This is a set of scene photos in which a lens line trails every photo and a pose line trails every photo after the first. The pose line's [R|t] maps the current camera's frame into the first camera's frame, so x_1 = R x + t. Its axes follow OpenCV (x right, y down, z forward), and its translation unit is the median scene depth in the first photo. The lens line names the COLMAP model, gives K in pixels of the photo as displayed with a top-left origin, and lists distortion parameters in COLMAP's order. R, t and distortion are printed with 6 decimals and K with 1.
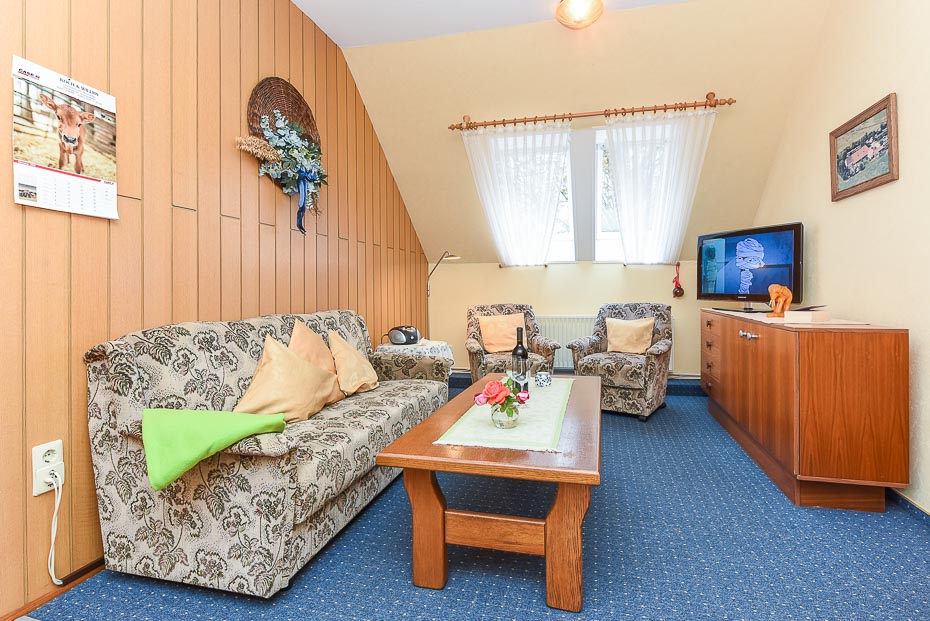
lens RADIAL K [[515.3, 0, 459.8], [0, 515.3, 308.4], [0, 0, 1]] dist [0.004936, 0.000370]
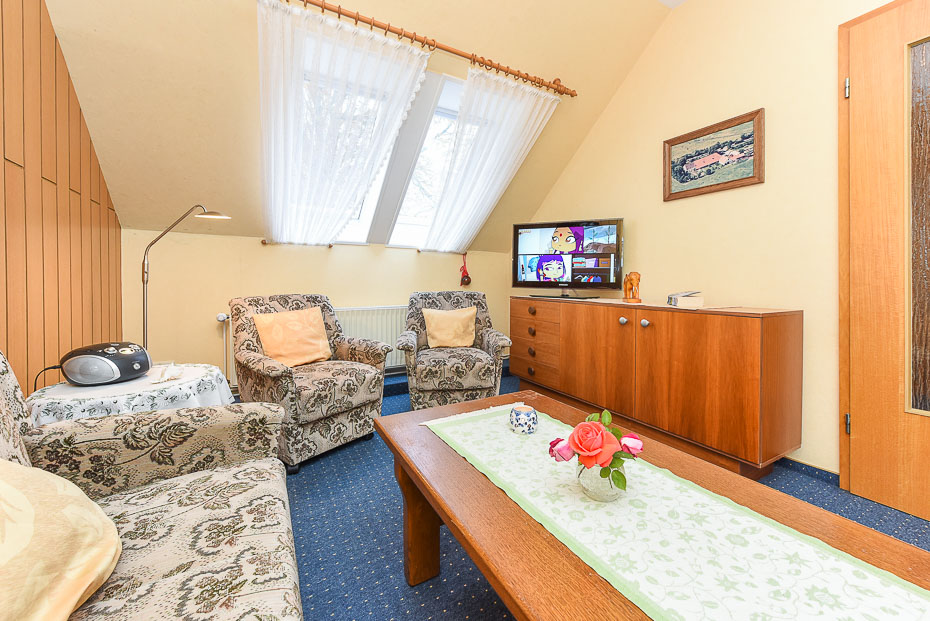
lens RADIAL K [[391.7, 0, 486.8], [0, 391.7, 289.7], [0, 0, 1]] dist [0.002645, -0.000524]
pose [[0.680551, -0.005730, 0.732678, -0.139022], [0.018957, 0.999772, -0.009789, -0.005723], [-0.732455, 0.020551, 0.680505, 0.505671]]
